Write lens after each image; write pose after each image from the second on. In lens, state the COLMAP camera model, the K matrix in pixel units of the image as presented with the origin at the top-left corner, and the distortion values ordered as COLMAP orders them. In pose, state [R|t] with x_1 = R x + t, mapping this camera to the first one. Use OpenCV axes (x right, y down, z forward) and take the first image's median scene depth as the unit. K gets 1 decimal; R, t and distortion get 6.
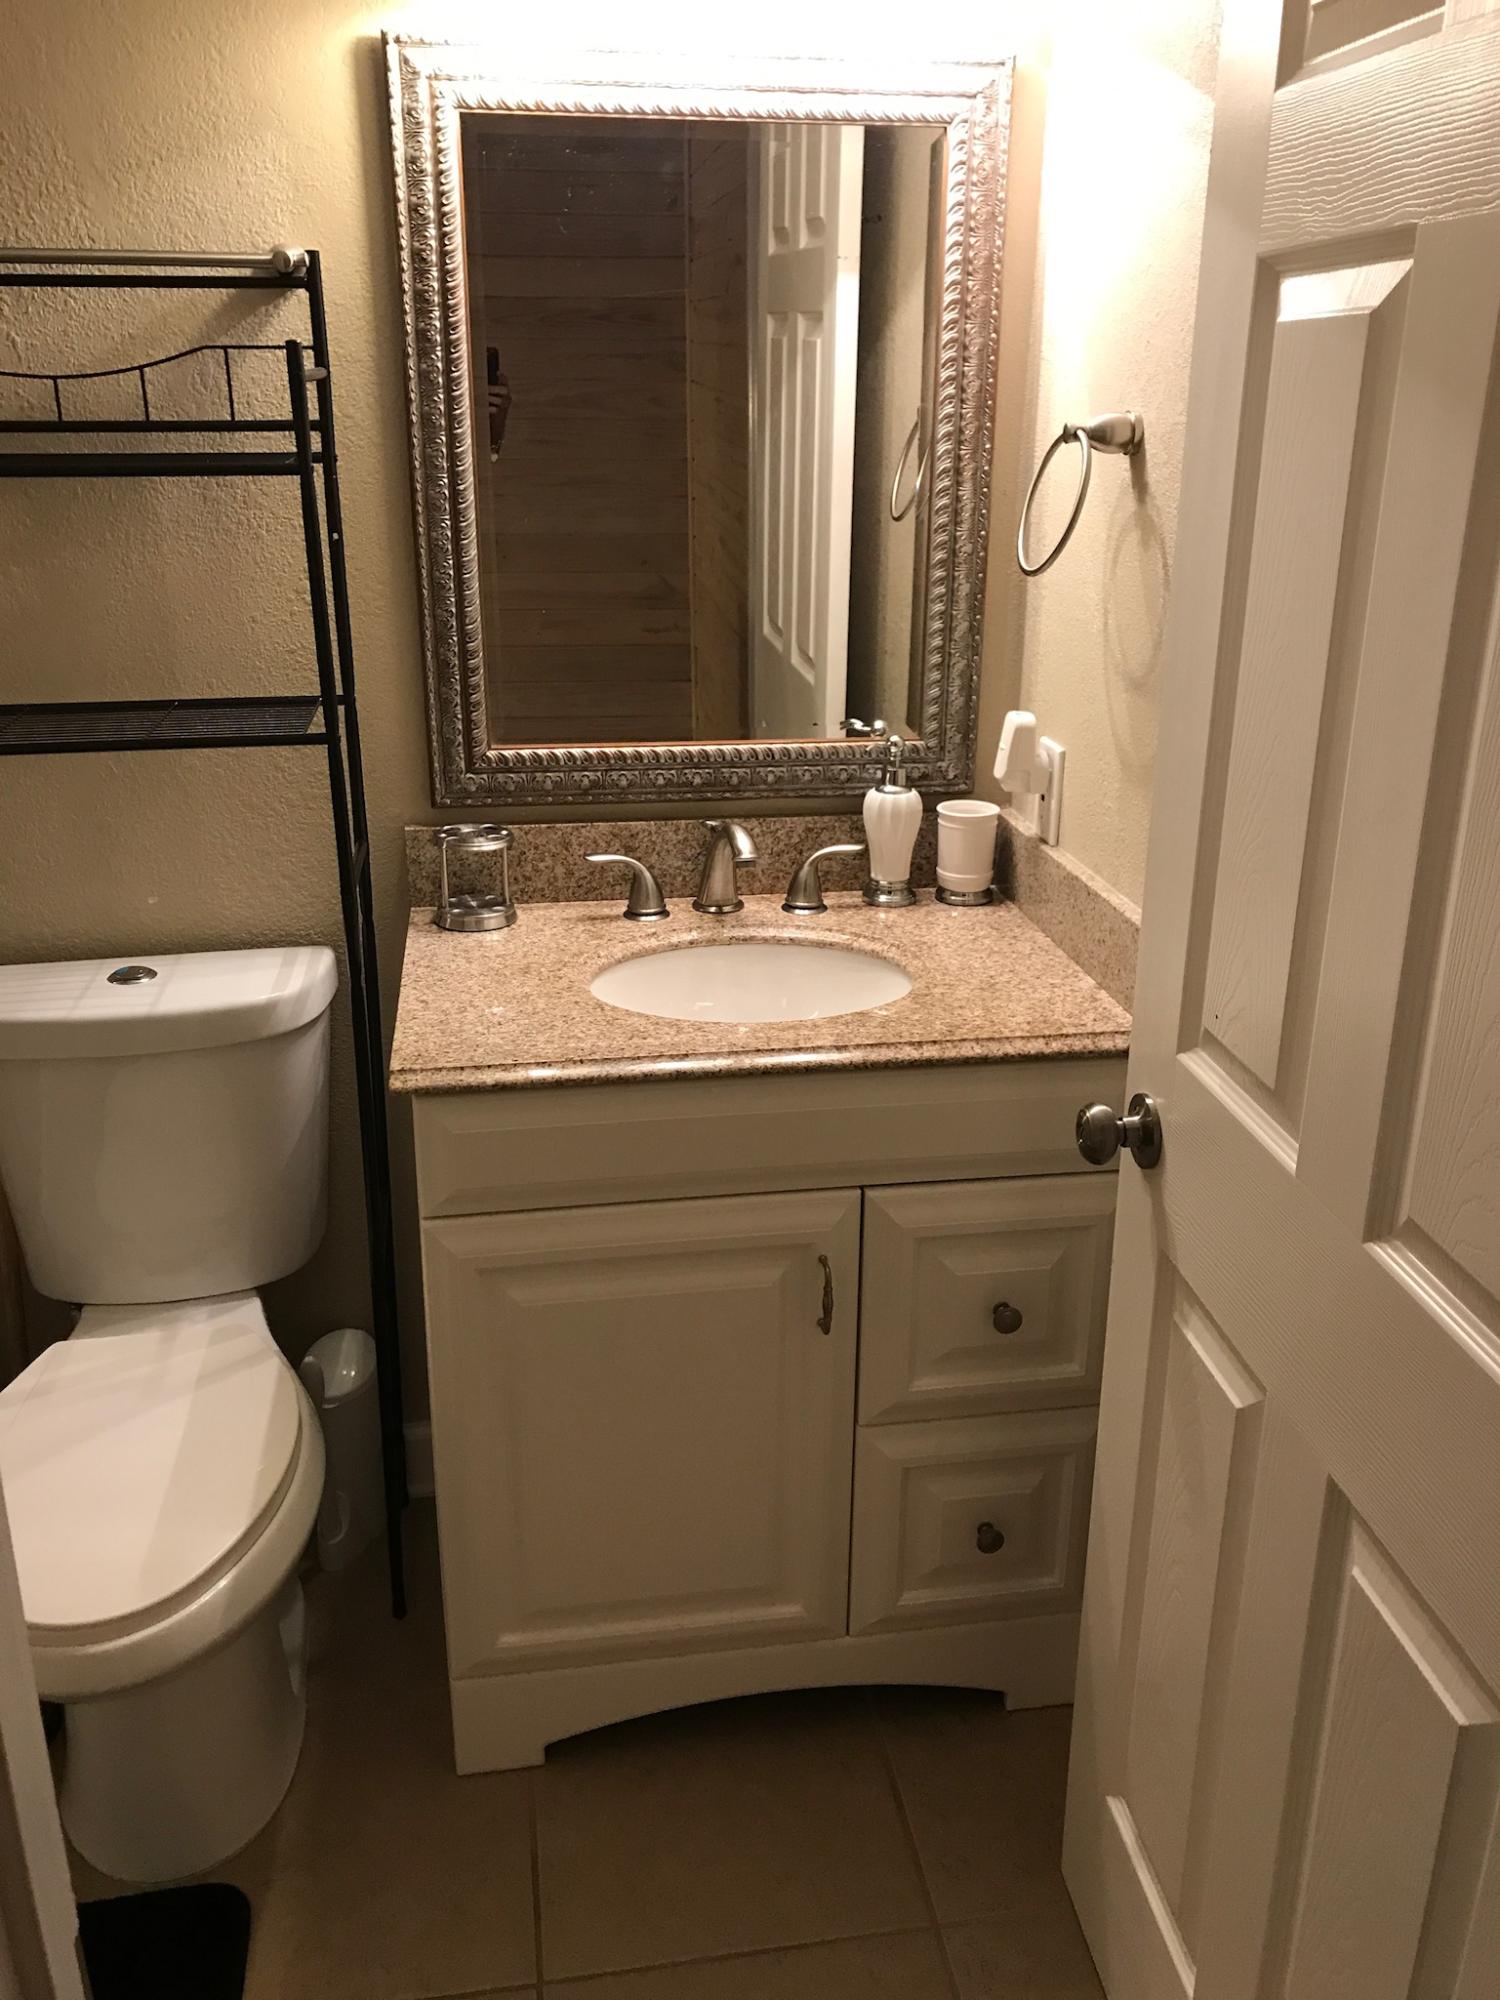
lens RADIAL K [[1650.6, 0, 752.3], [0, 1650.6, 966.8], [0, 0, 1]] dist [0.012062, 0.000907]
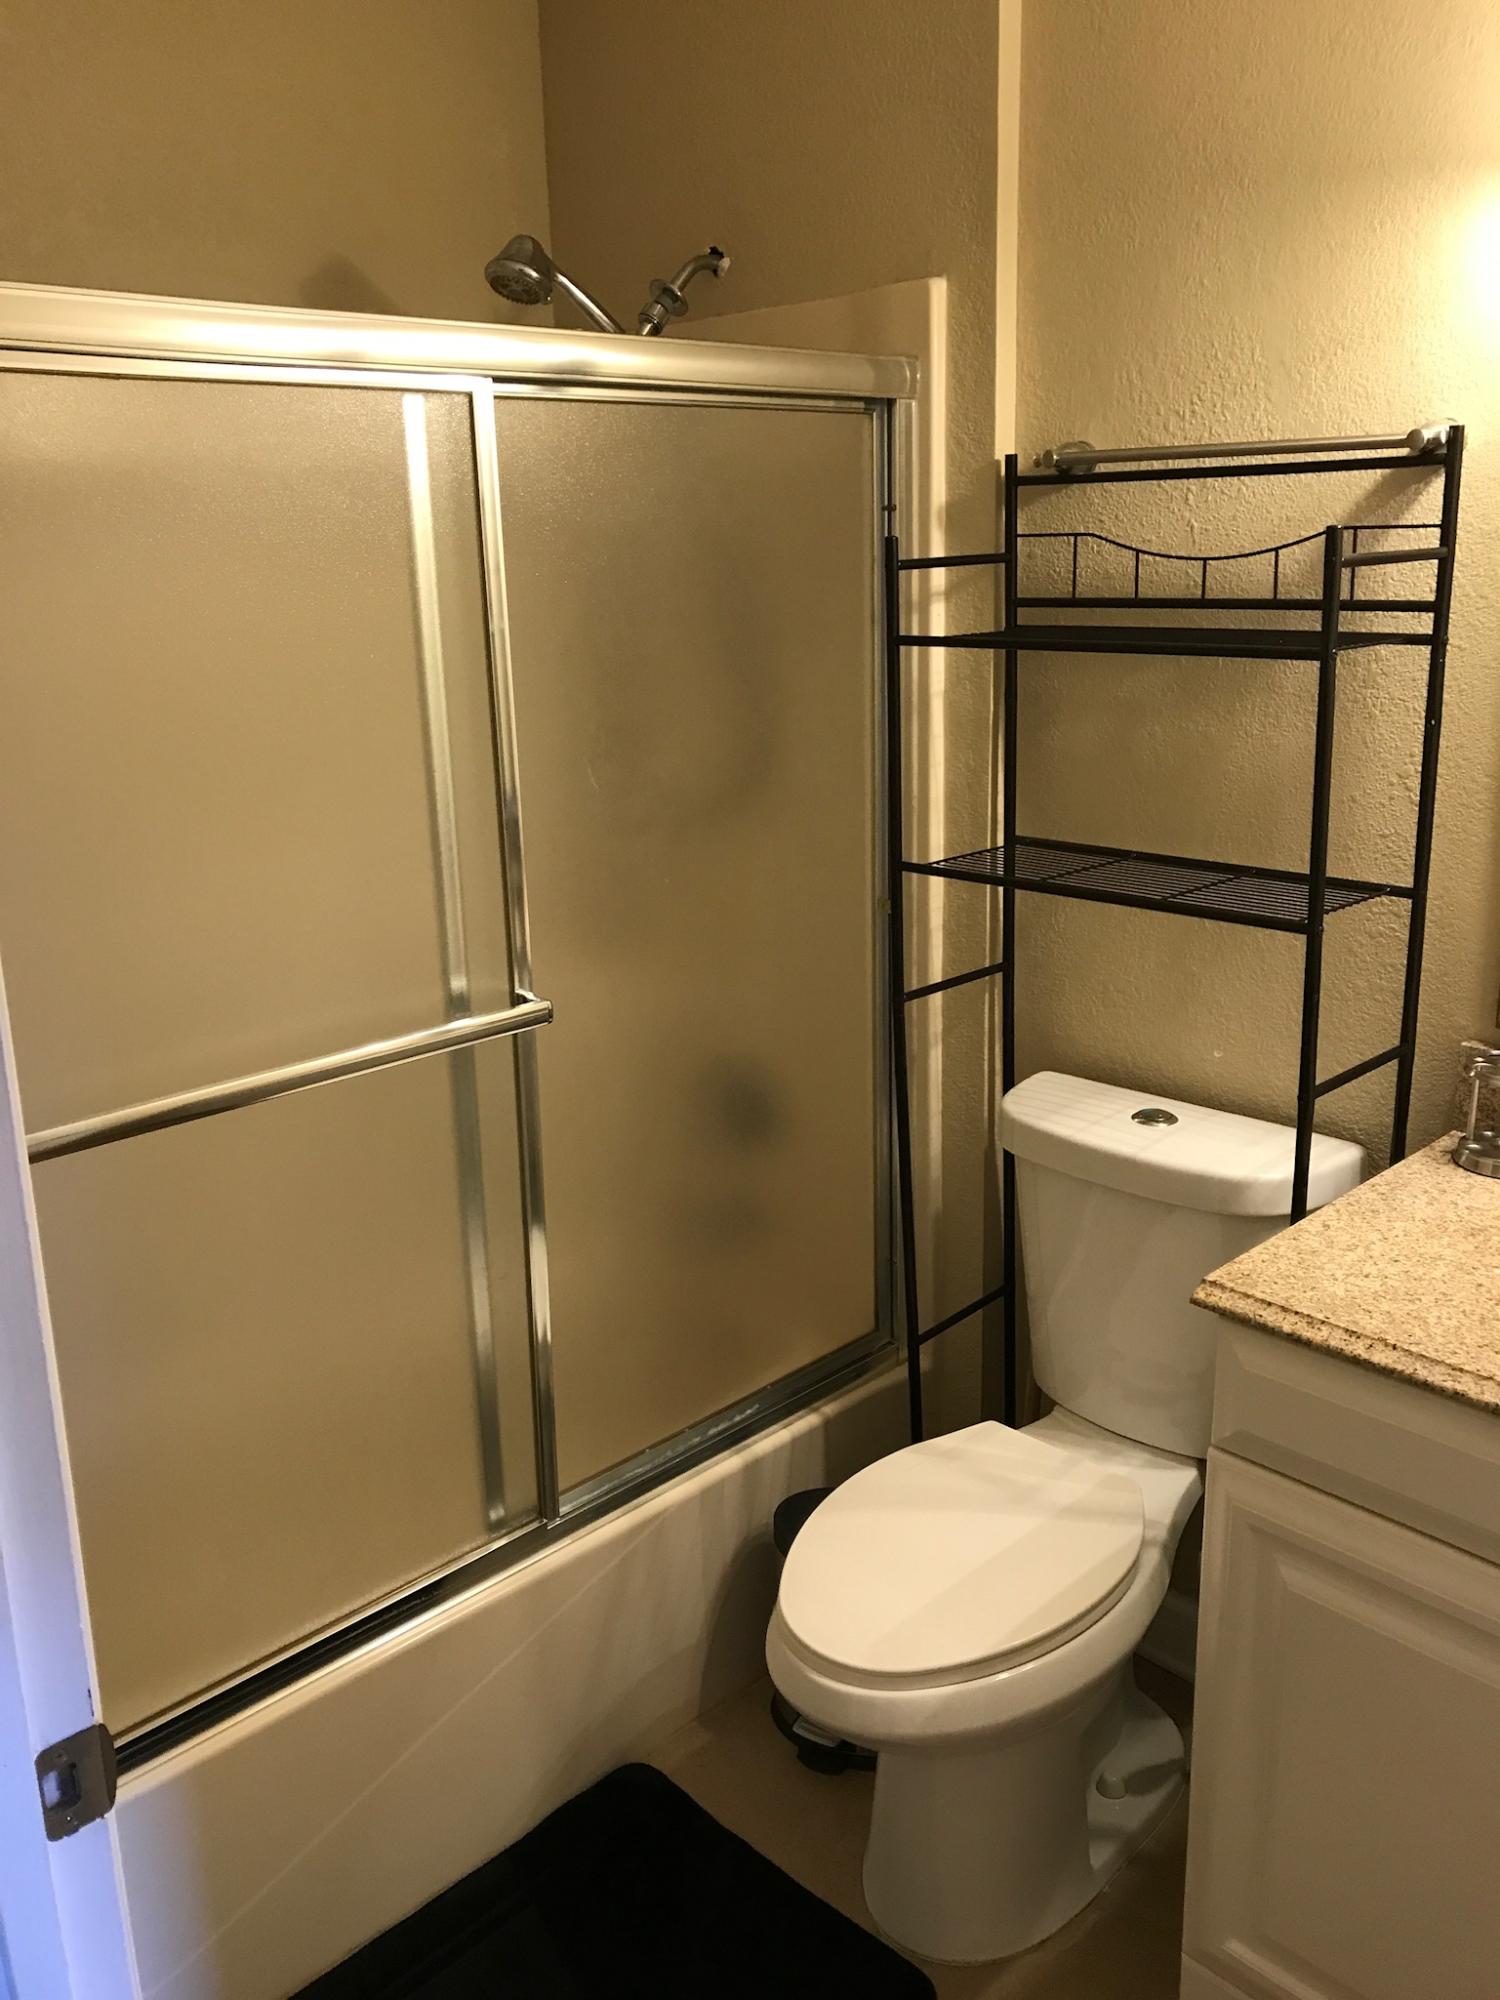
lens RADIAL K [[1642.0, 0, 747.4], [0, 1642.0, 965.2], [0, 0, 1]] dist [-0.064108, 0.131320]
pose [[0.569537, 0.193781, -0.798797, 0.300574], [-0.255161, 0.965484, 0.052289, -0.081008], [0.781358, 0.174041, 0.599324, 0.179973]]
